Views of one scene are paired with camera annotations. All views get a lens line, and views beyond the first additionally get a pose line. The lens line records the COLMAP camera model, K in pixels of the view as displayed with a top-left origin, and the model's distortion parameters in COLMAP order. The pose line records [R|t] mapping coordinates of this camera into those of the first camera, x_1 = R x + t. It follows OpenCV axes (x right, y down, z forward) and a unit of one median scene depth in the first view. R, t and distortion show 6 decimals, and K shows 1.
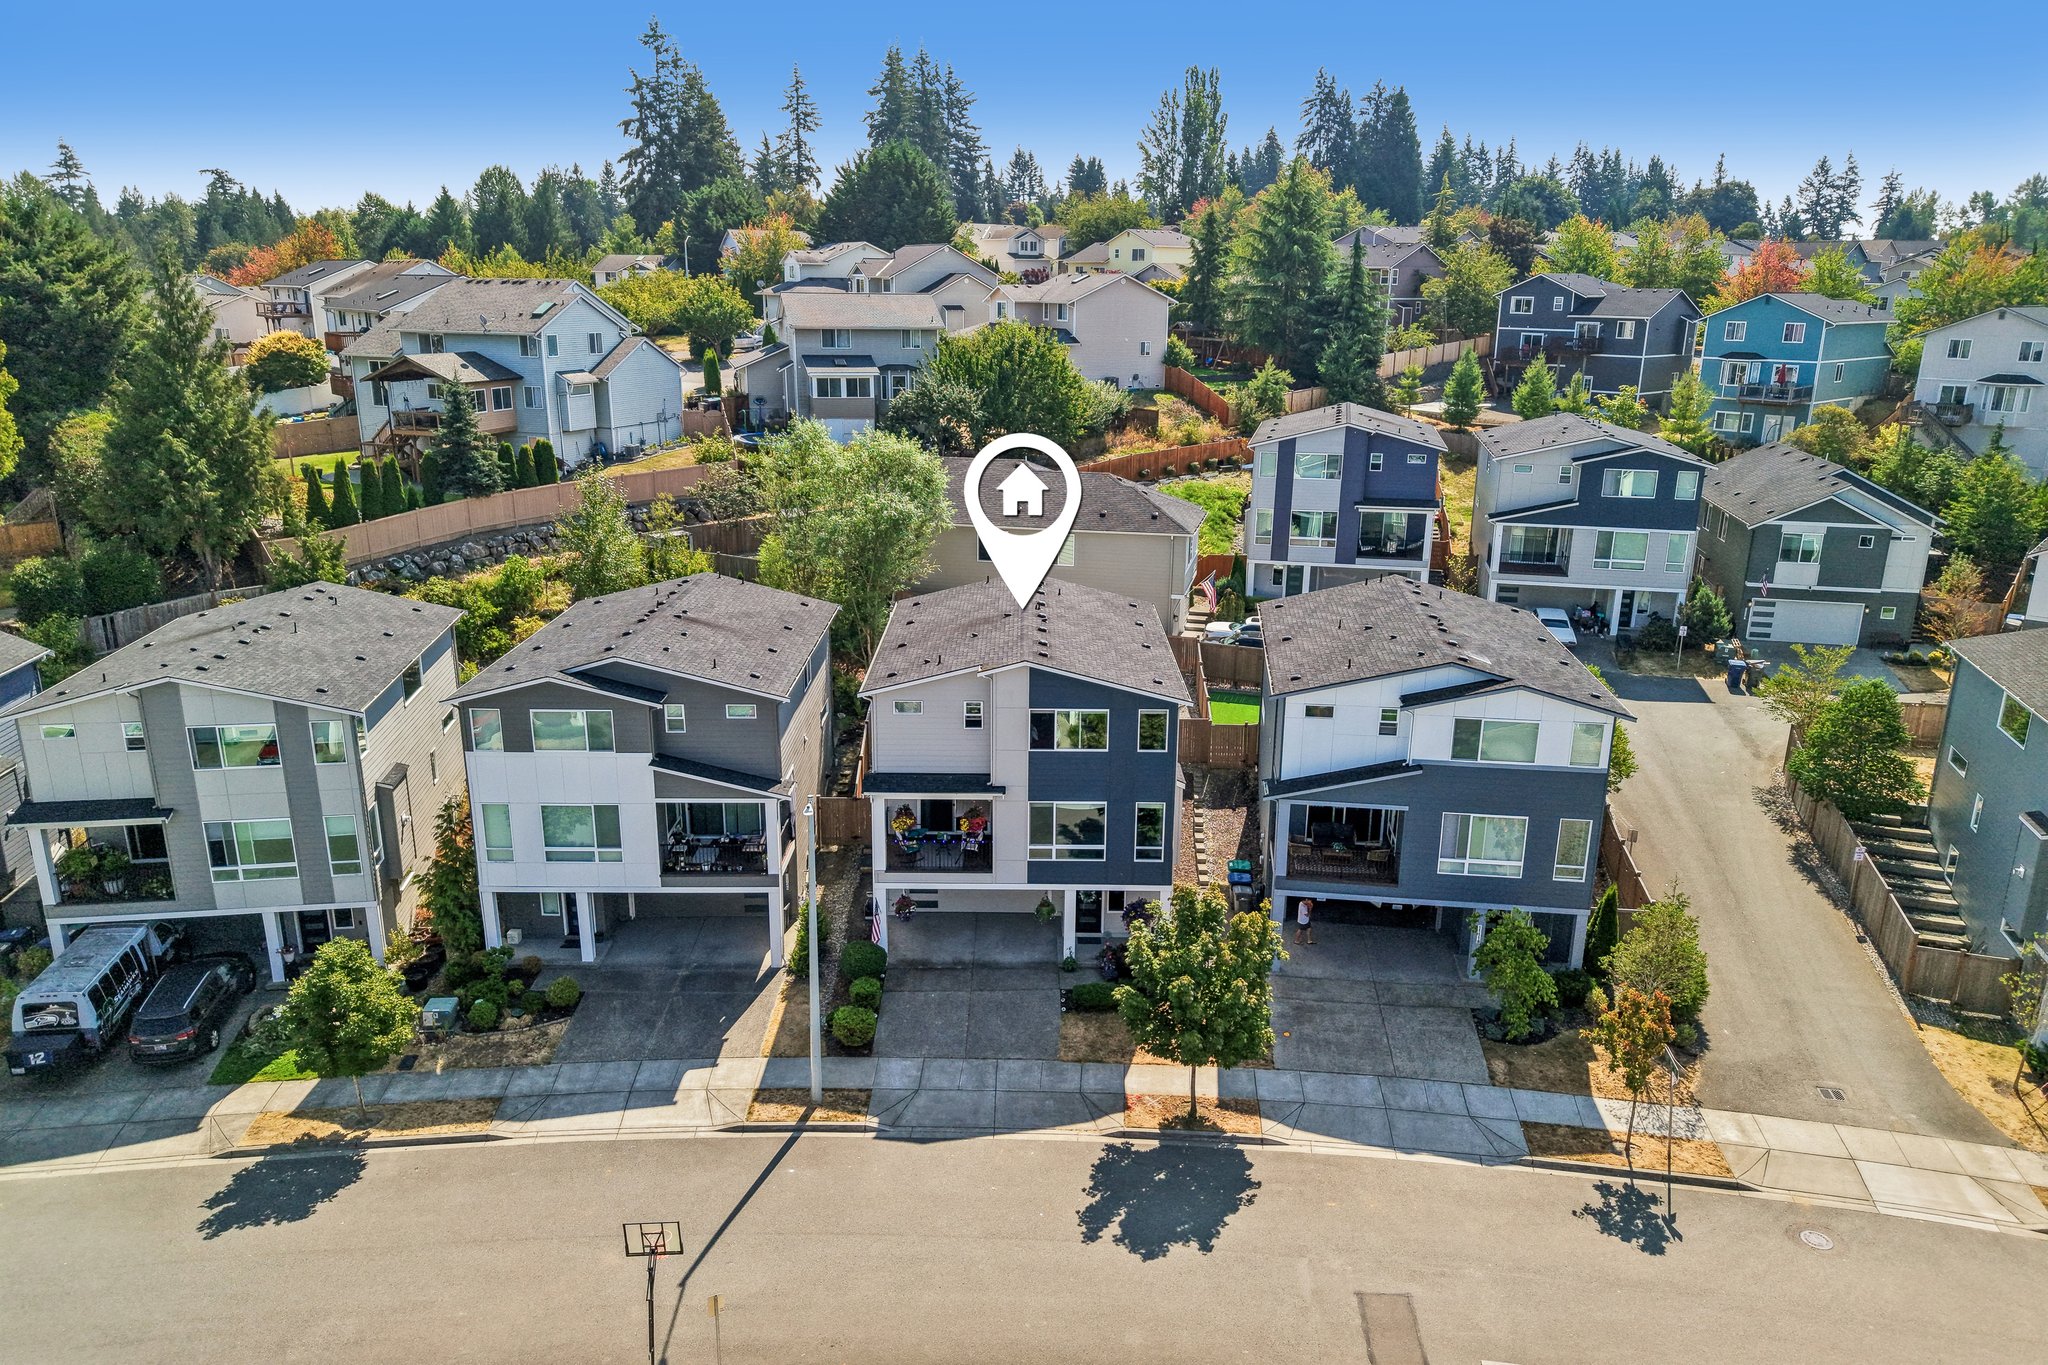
lens RADIAL K [[1366.5, 0, 1024.0], [0, 1366.5, 682.5], [0, 0, 1]] dist [0.014679, -0.009632]
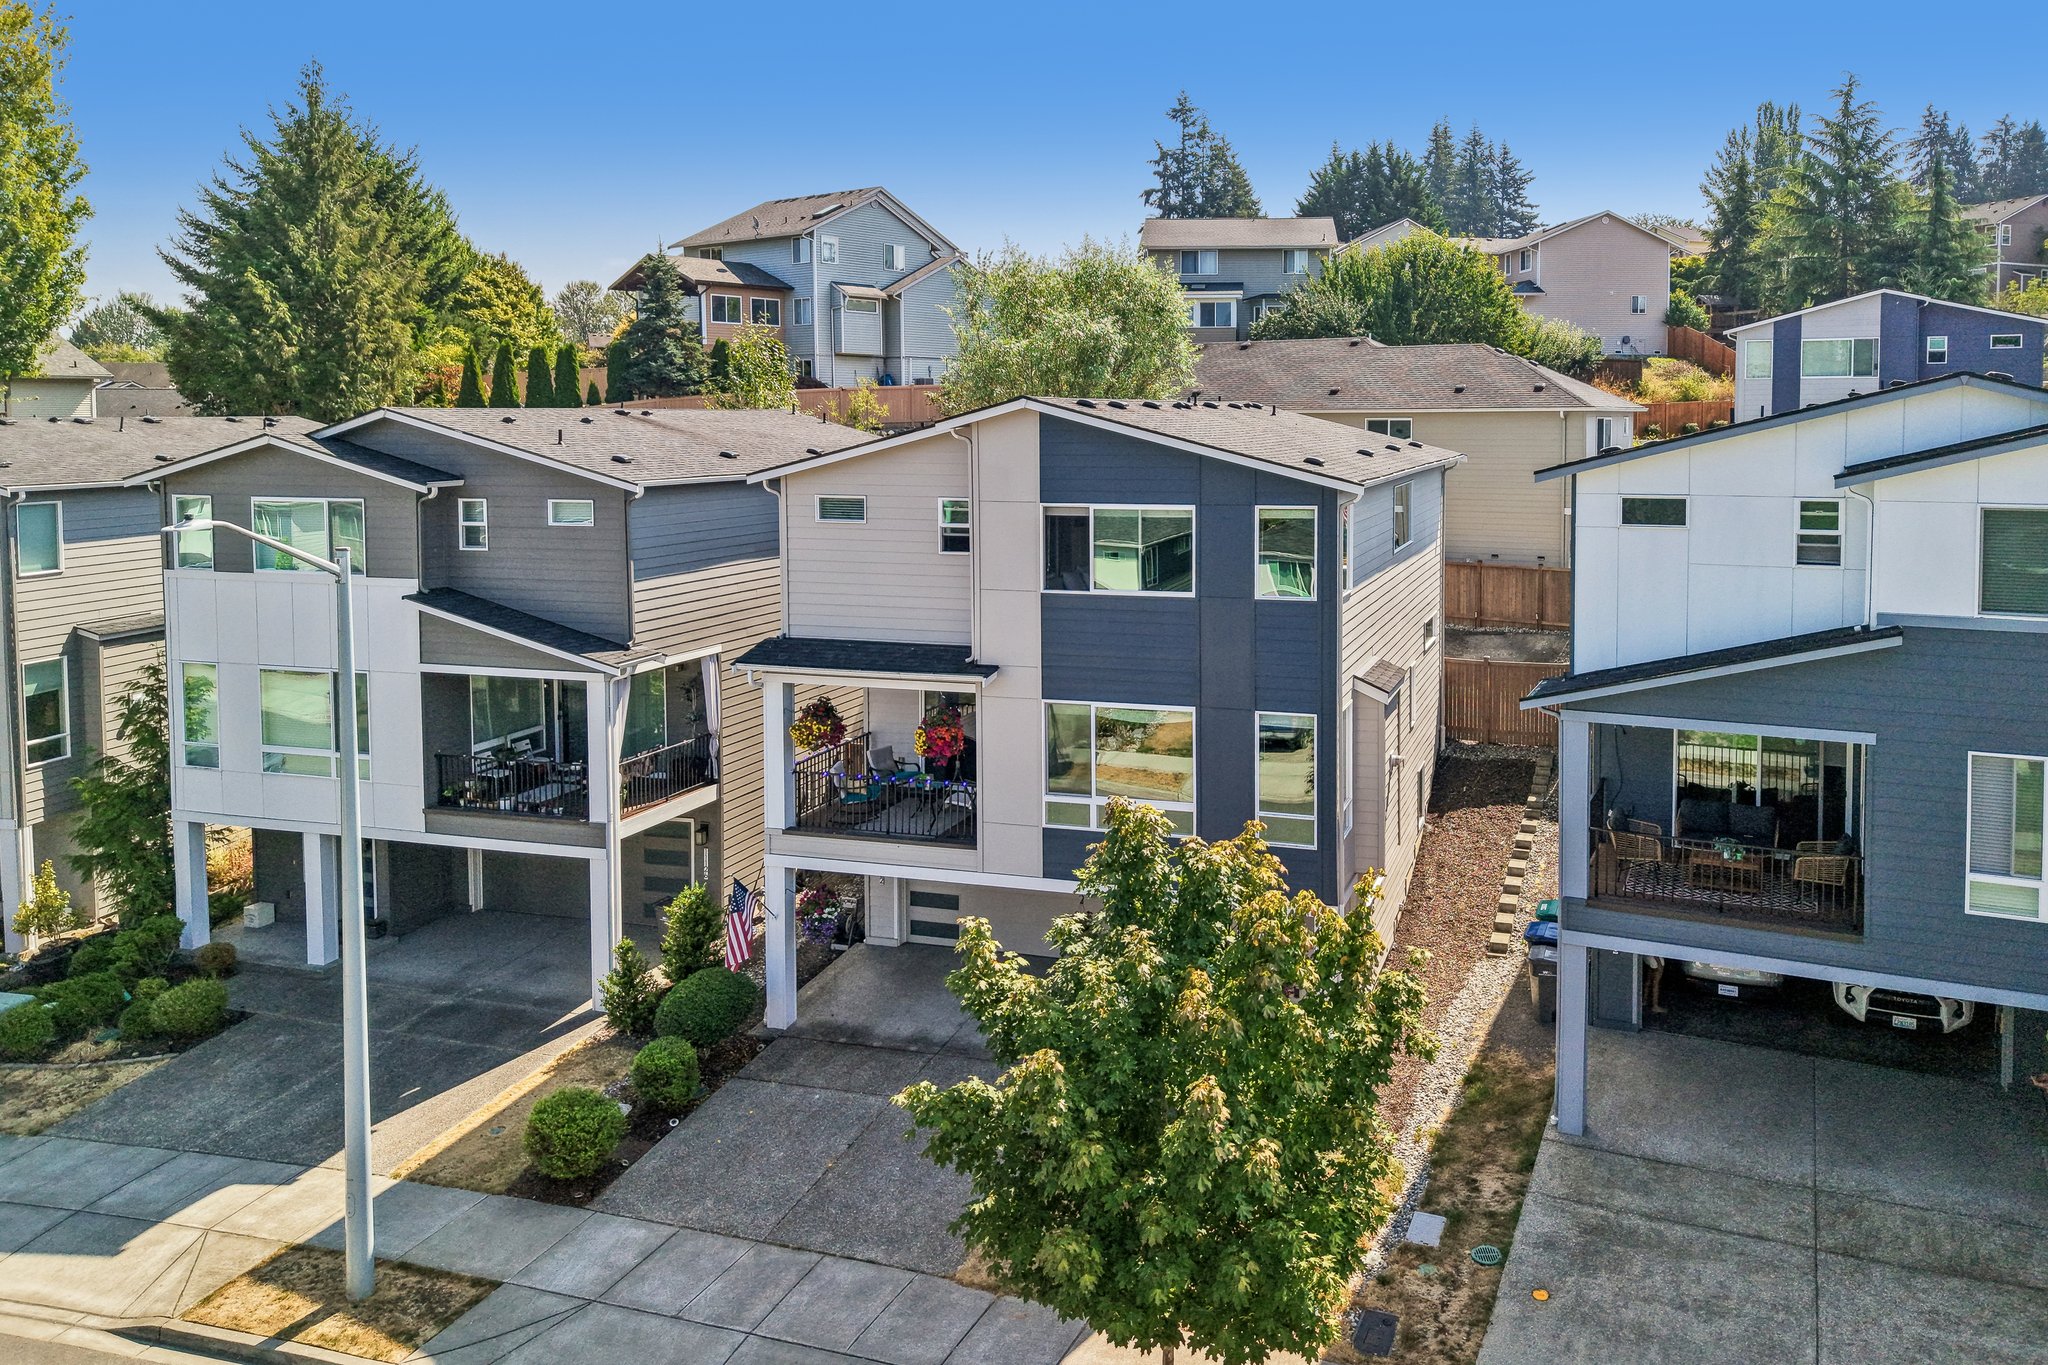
lens RADIAL K [[1470.7, 0, 1190.3], [0, 1470.7, 473.2], [0, 0, 1]] dist [0.010281, -0.007053]
pose [[0.962176, 0.001583, -0.272422, 0.191424], [-0.063574, 0.973679, -0.218879, 0.116983], [0.264905, 0.227919, 0.936952, 0.483682]]
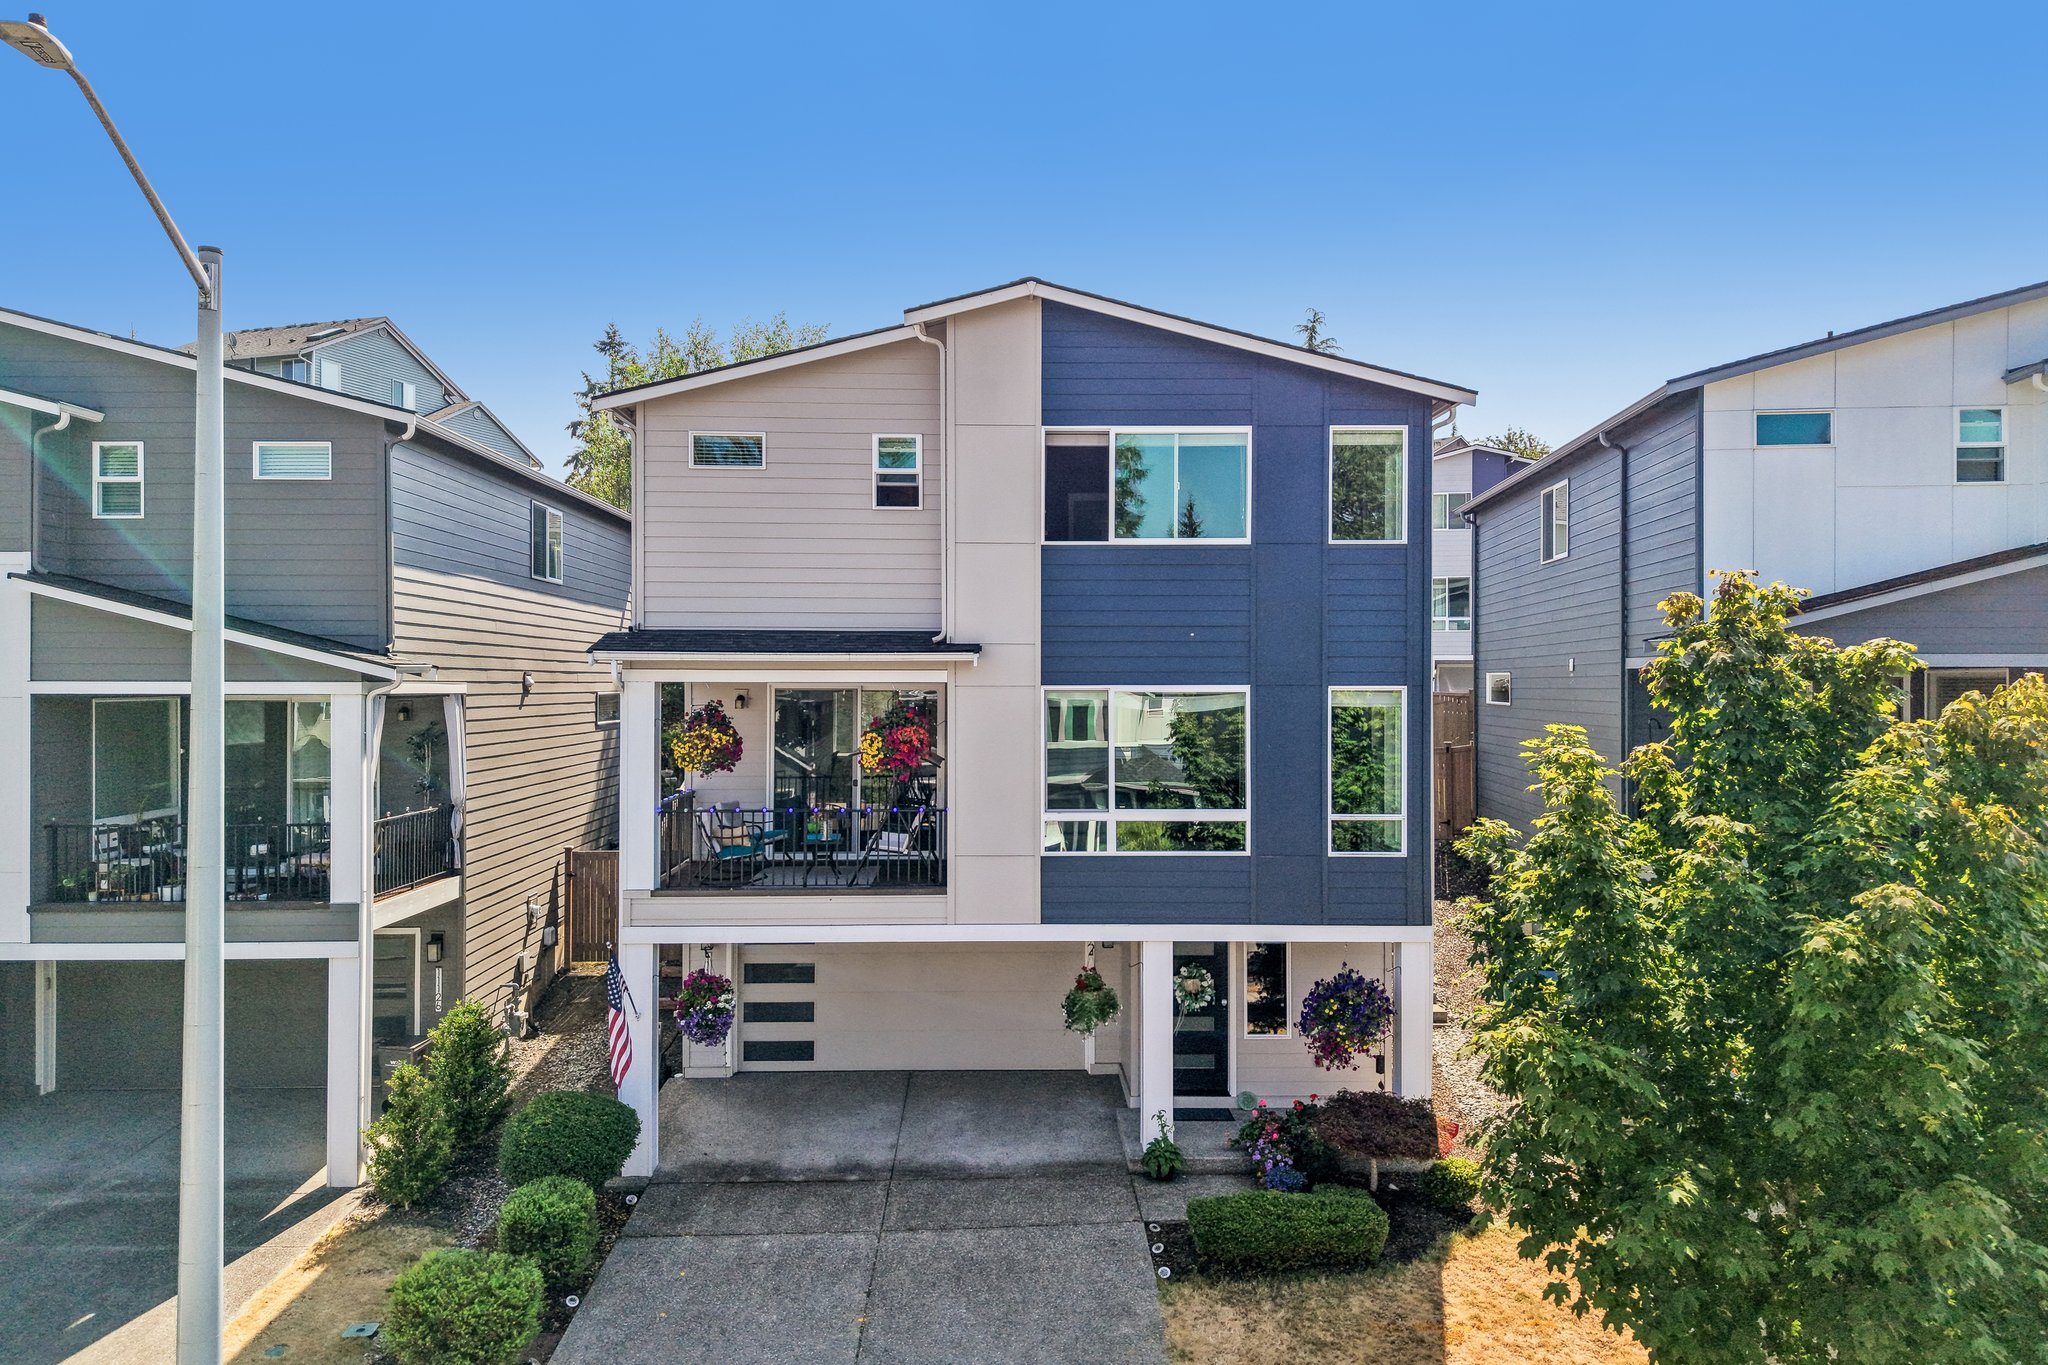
lens RADIAL K [[1440.5, 0, 1031.5], [0, 1440.5, 654.0], [0, 0, 1]] dist [0.007724, -0.001093]
pose [[0.999659, -0.008255, 0.024787, -0.008936], [0.014835, 0.960329, -0.278475, 0.182693], [-0.021505, 0.278748, 0.960124, 0.599401]]
